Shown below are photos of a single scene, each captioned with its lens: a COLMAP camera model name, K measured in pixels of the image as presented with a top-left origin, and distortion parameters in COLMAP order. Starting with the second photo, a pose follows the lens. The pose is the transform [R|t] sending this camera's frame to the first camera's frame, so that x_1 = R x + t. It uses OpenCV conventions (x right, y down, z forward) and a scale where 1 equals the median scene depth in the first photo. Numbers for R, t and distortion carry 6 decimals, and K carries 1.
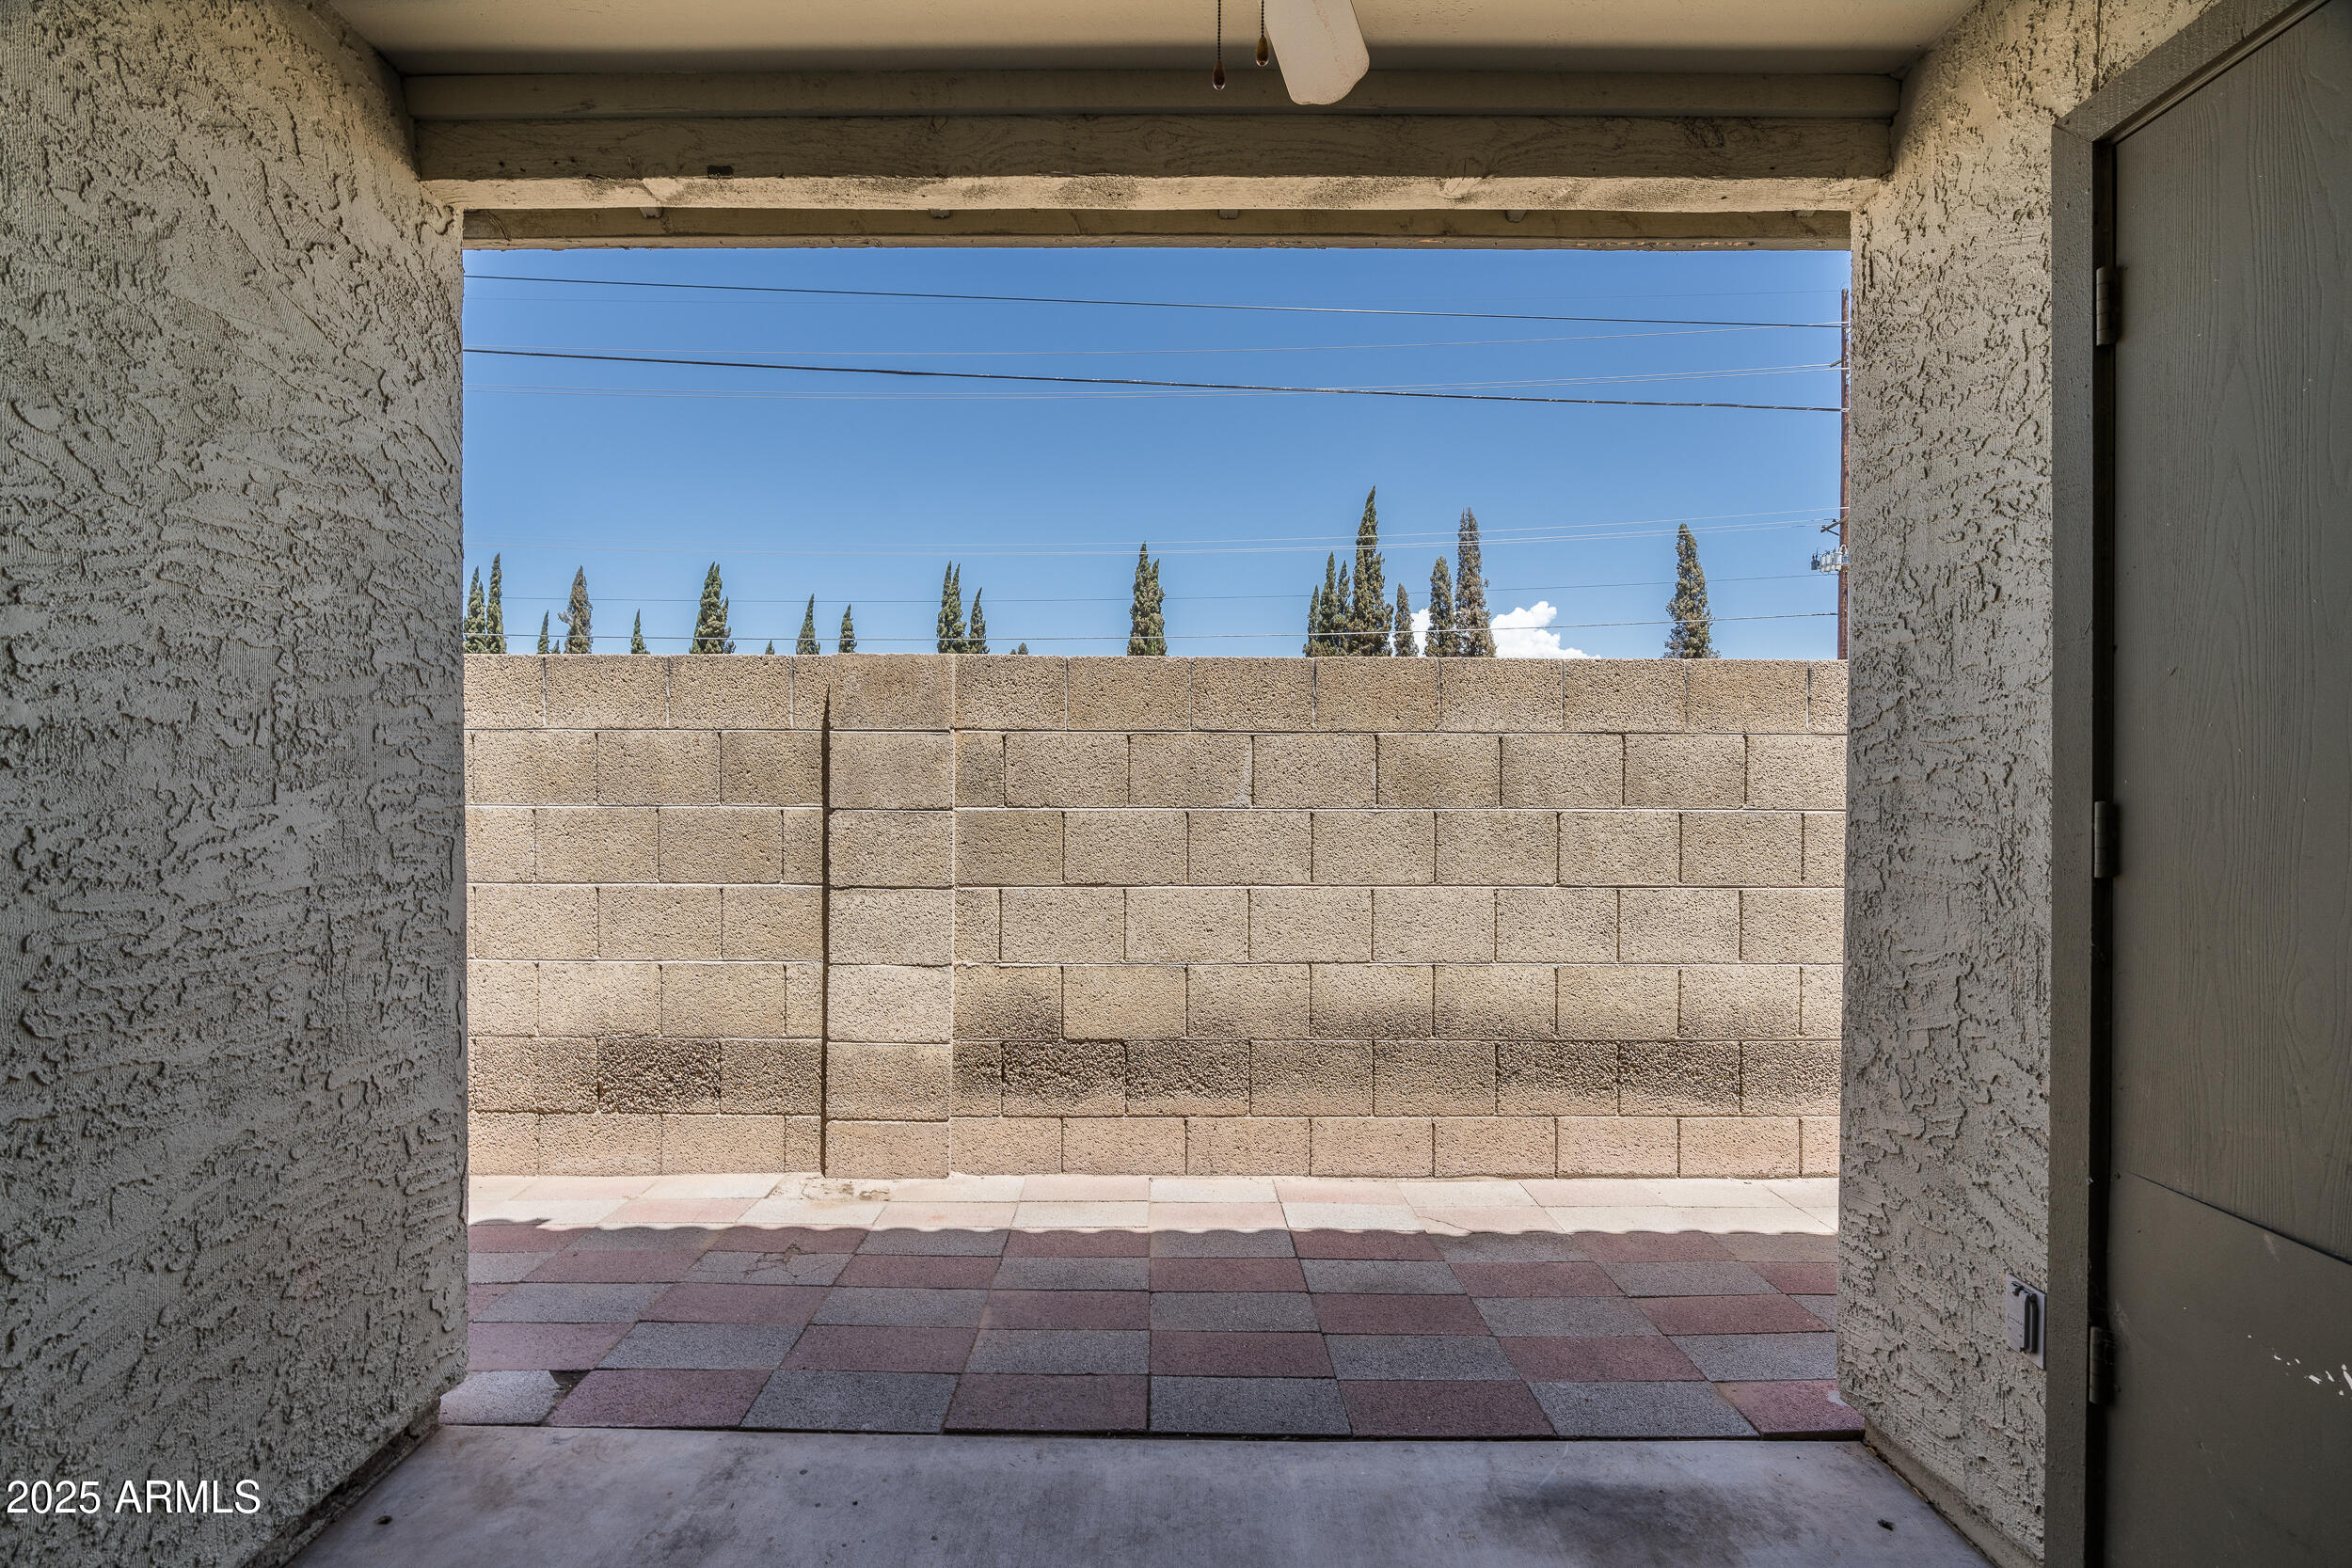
lens RADIAL K [[1079.0, 0, 1162.8], [0, 1079.0, 780.9], [0, 0, 1]] dist [-0.005806, 0.000358]
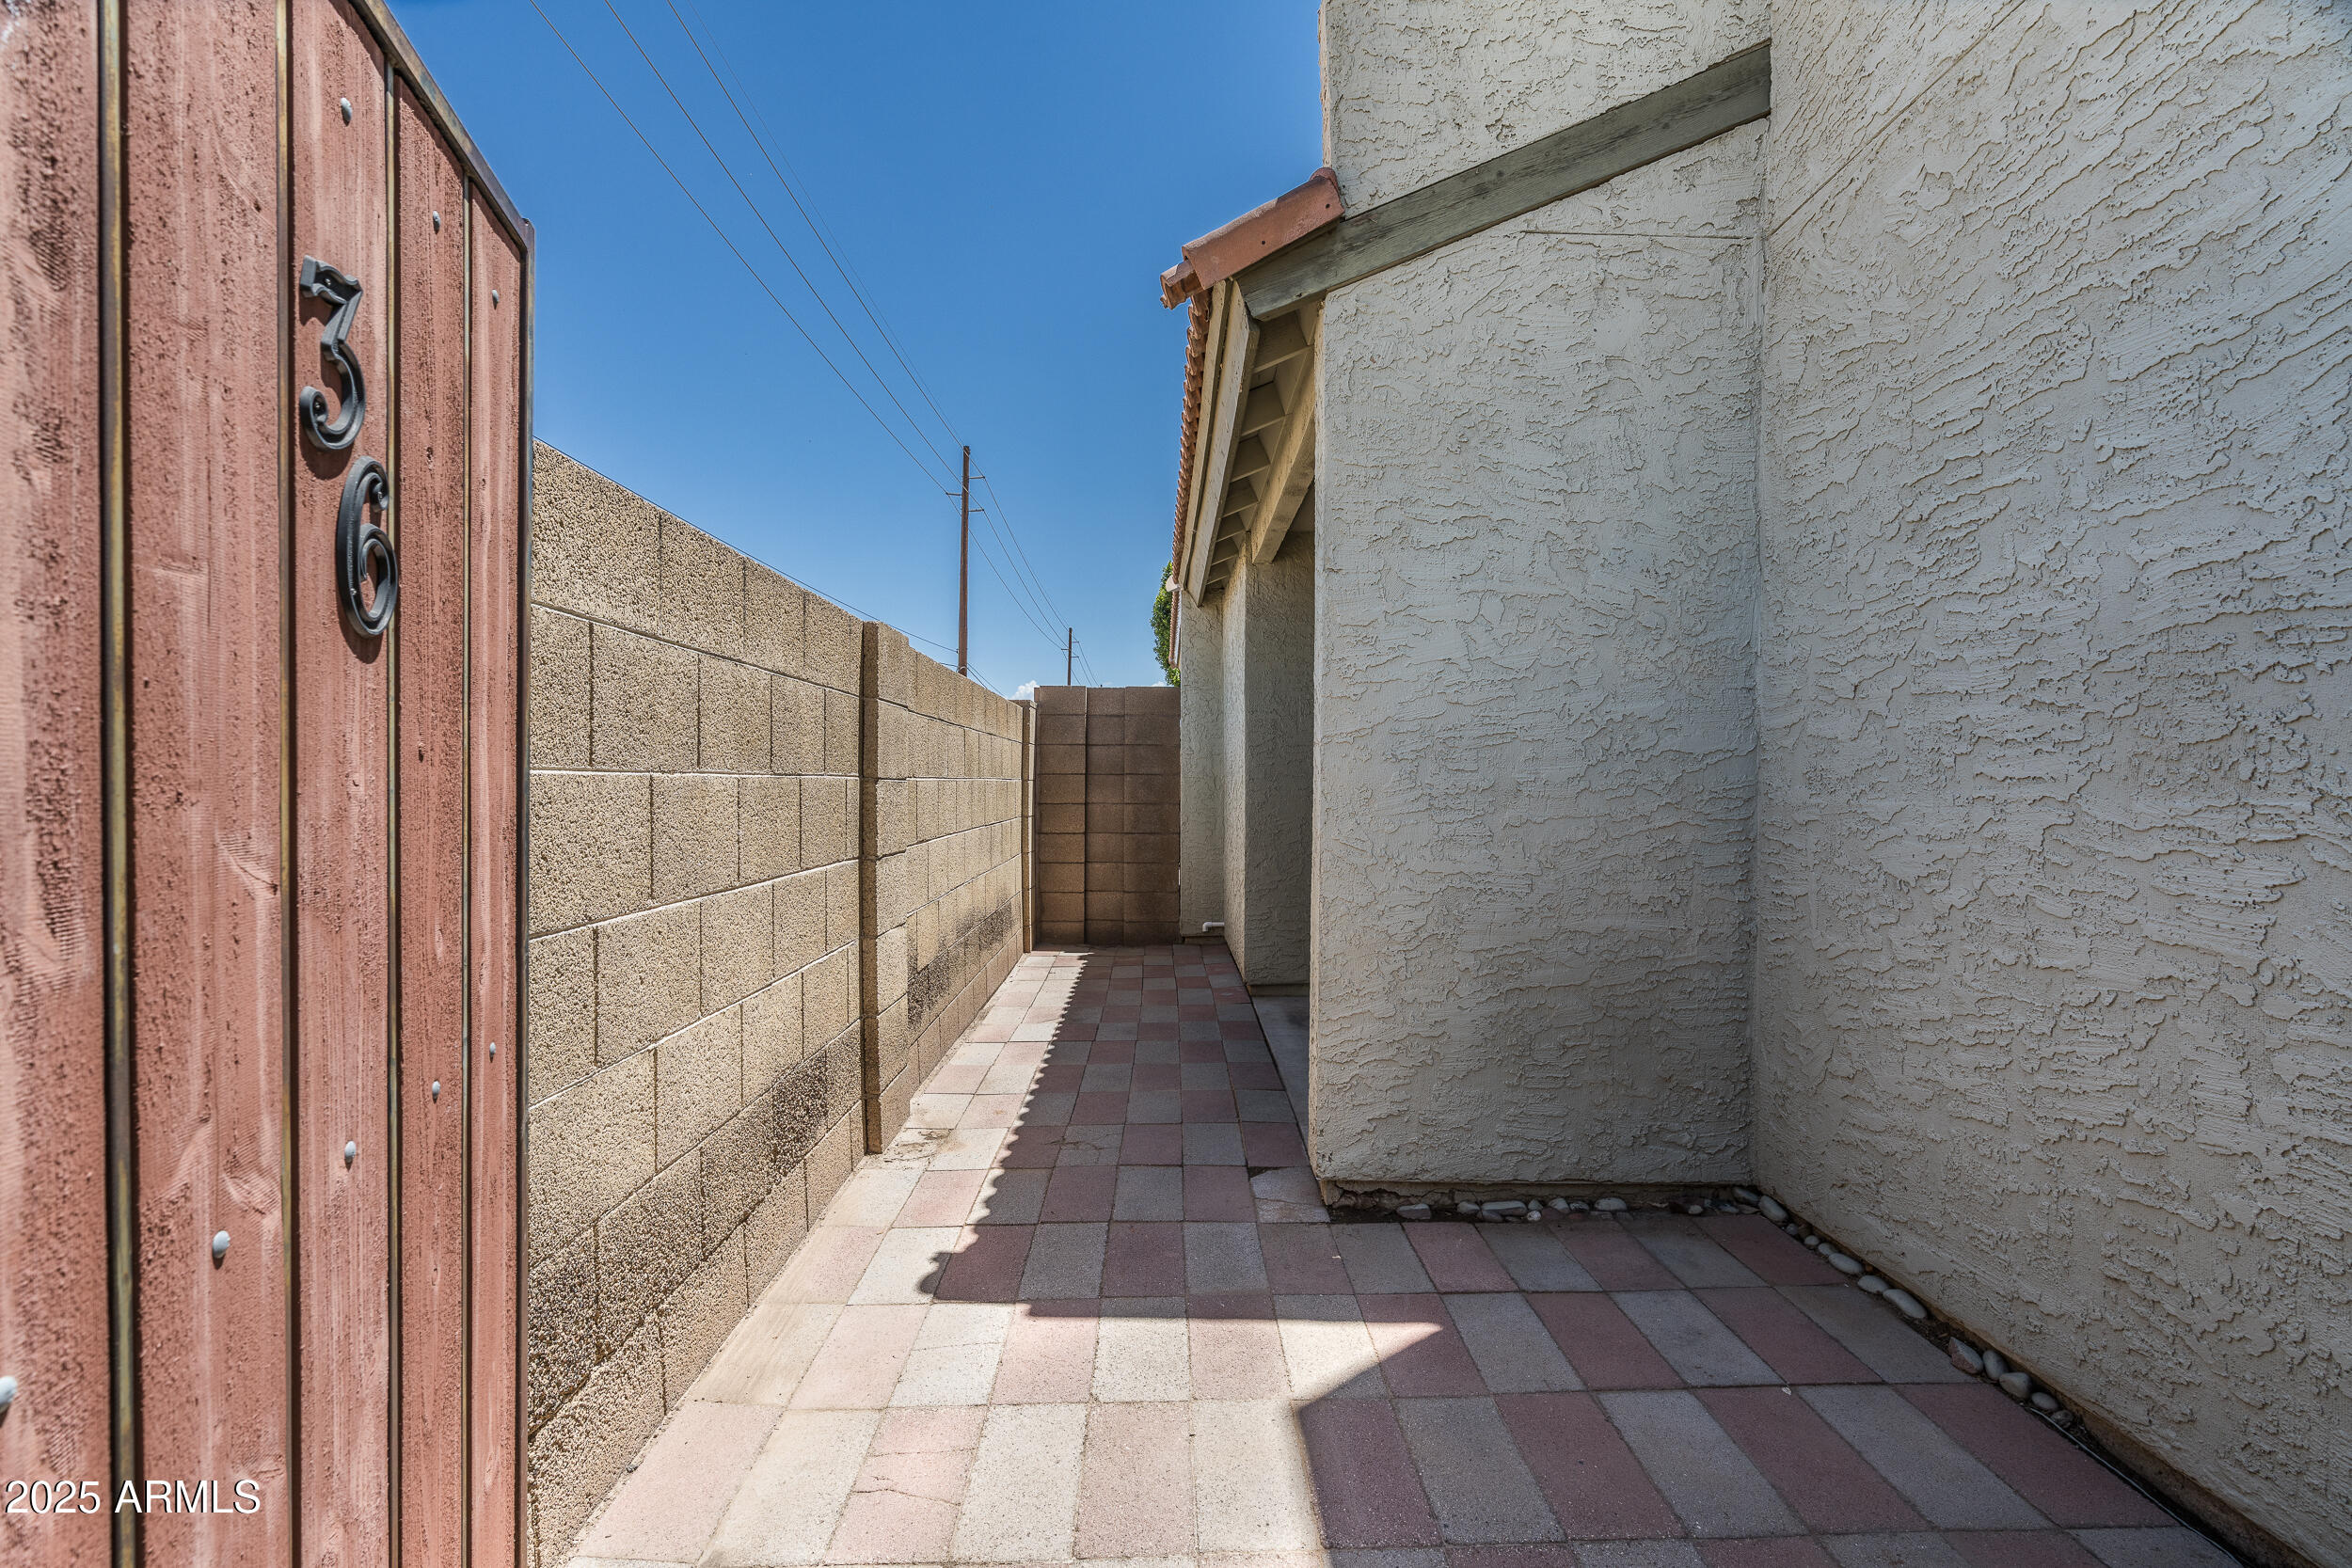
lens RADIAL K [[1079.0, 0, 1176.2], [0, 1079.0, 780.9], [0, 0, 1]] dist [-0.005806, 0.000358]
pose [[-0.011529, -0.010699, 0.999876, -1.359743], [0.004605, 0.999932, 0.010752, 0.017747], [-0.999923, 0.004728, -0.011479, 0.771655]]
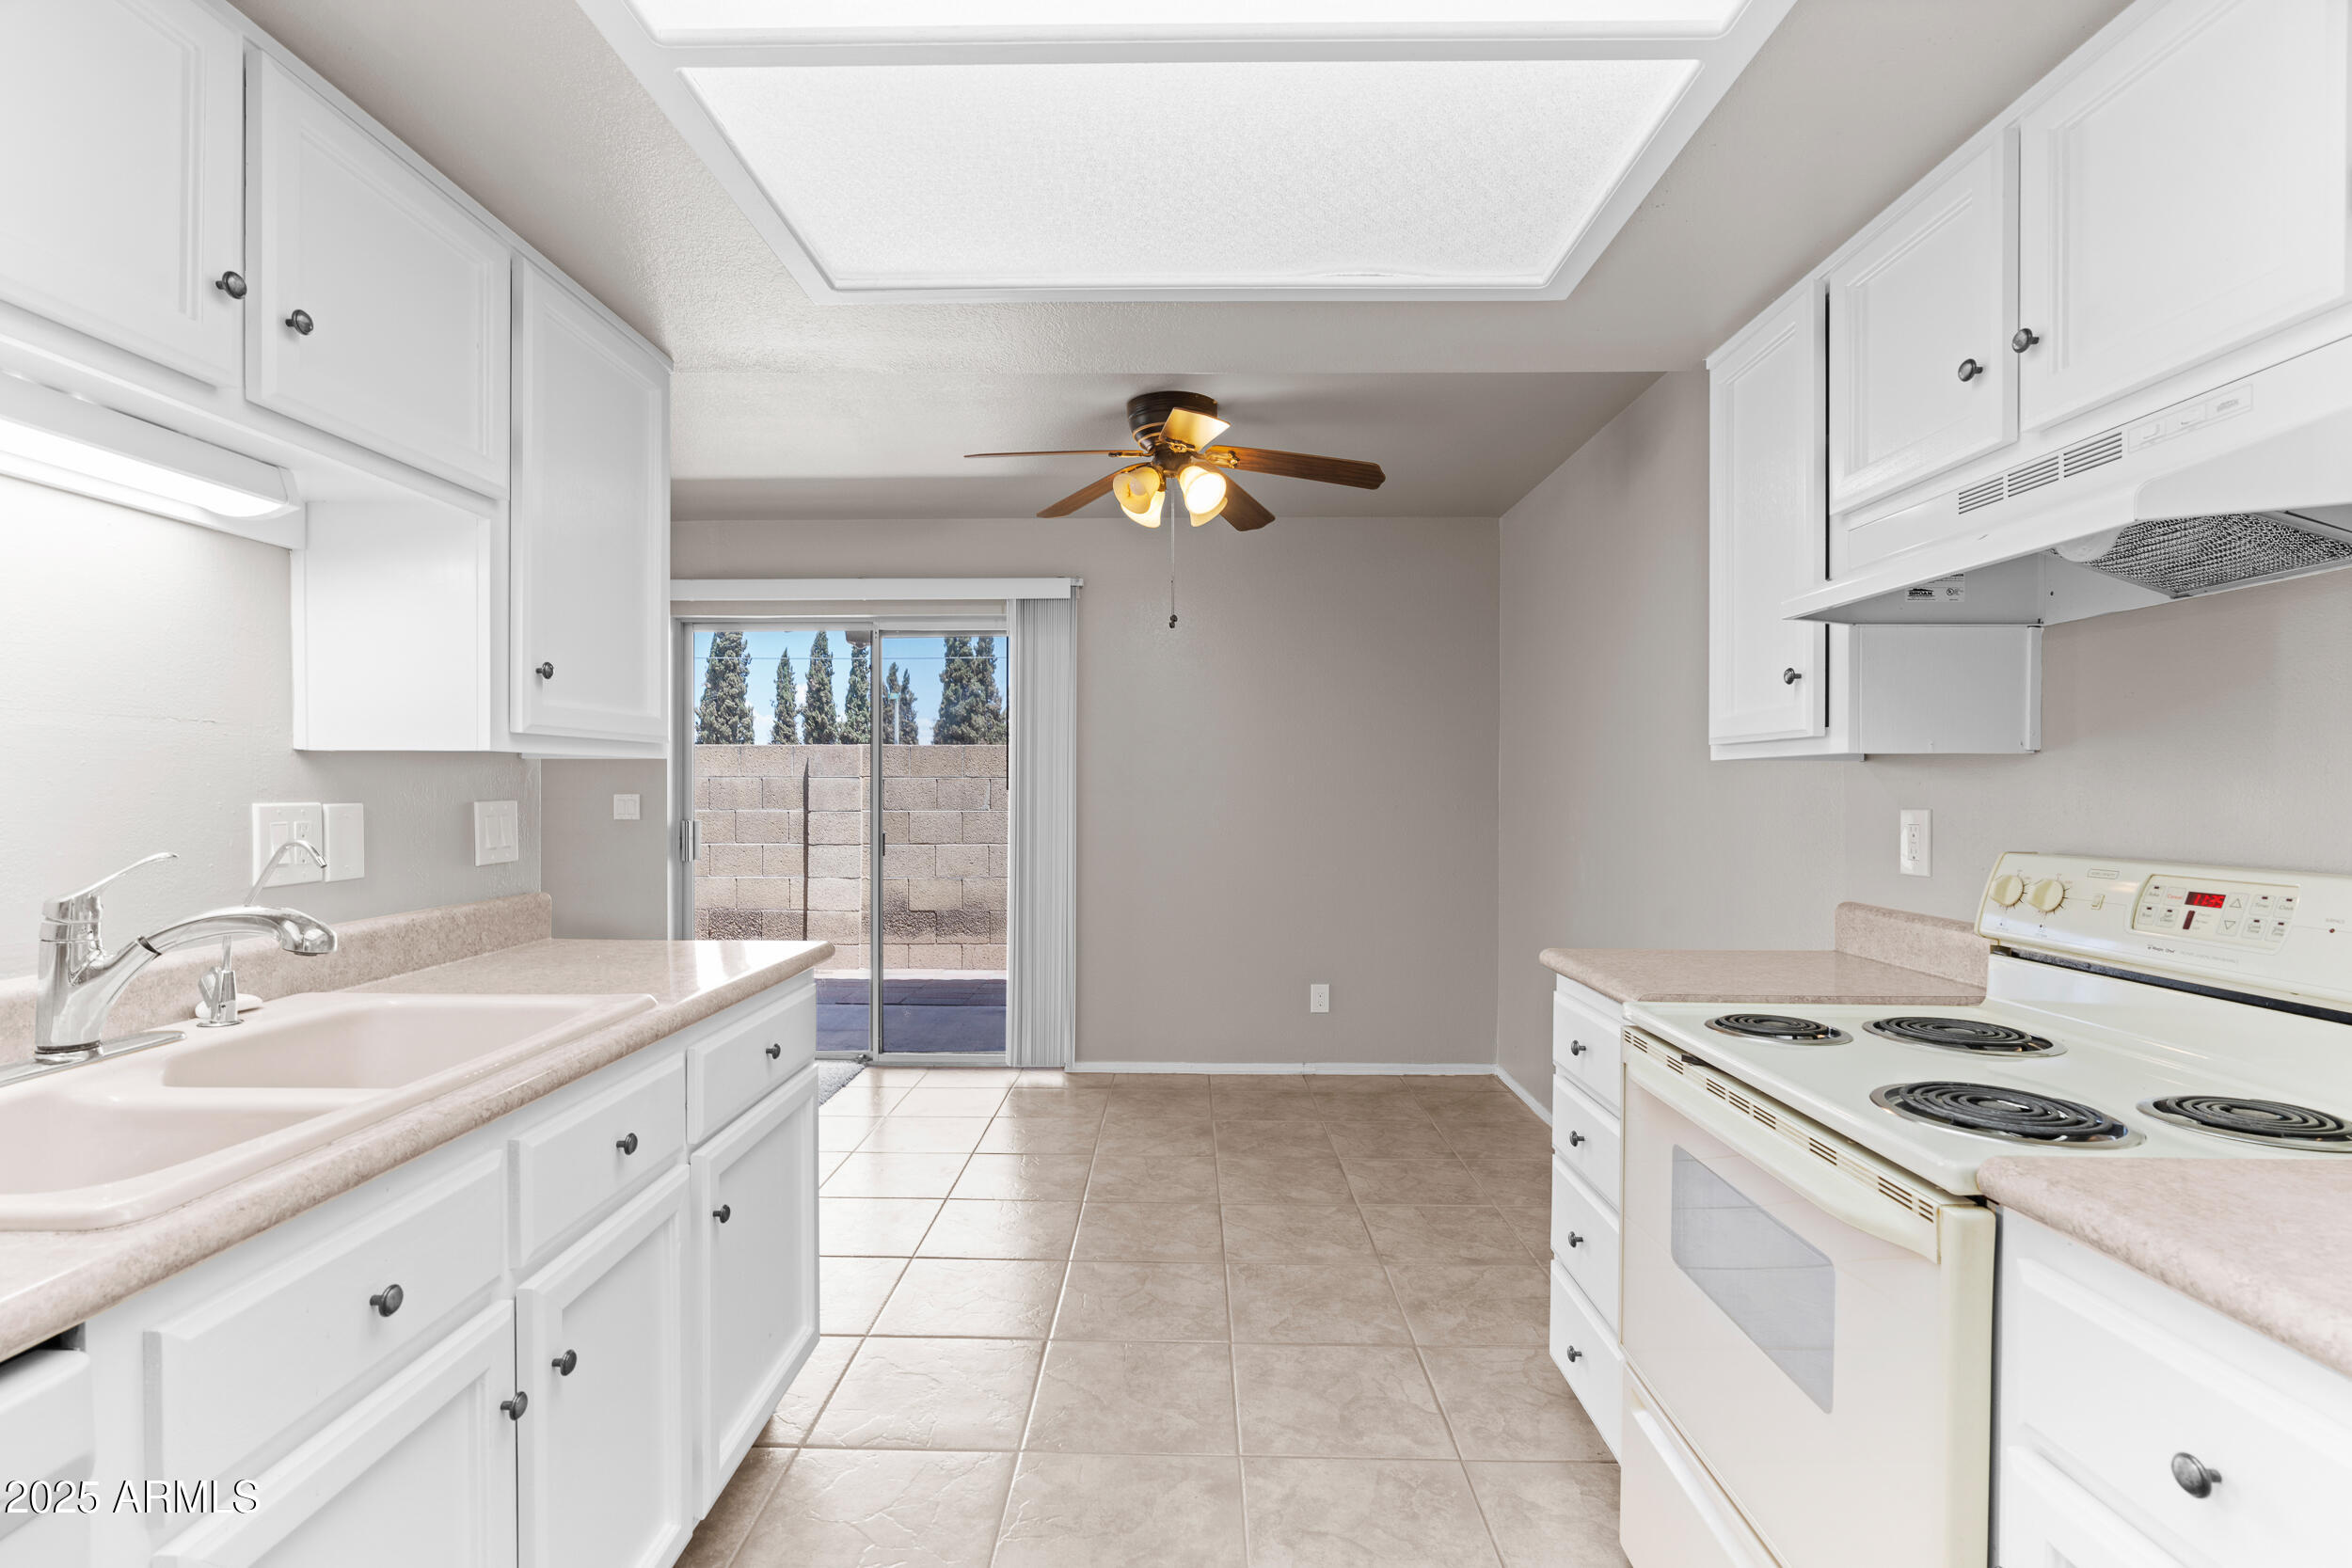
lens RADIAL K [[1079.0, 0, 1177.5], [0, 1079.0, 789.7], [0, 0, 1]] dist [-0.005806, 0.000358]
pose [[0.999799, -0.002075, -0.019918, 0.532212], [0.001955, 0.999980, -0.006021, -0.004355], [0.019930, 0.005981, 0.999783, -1.307036]]
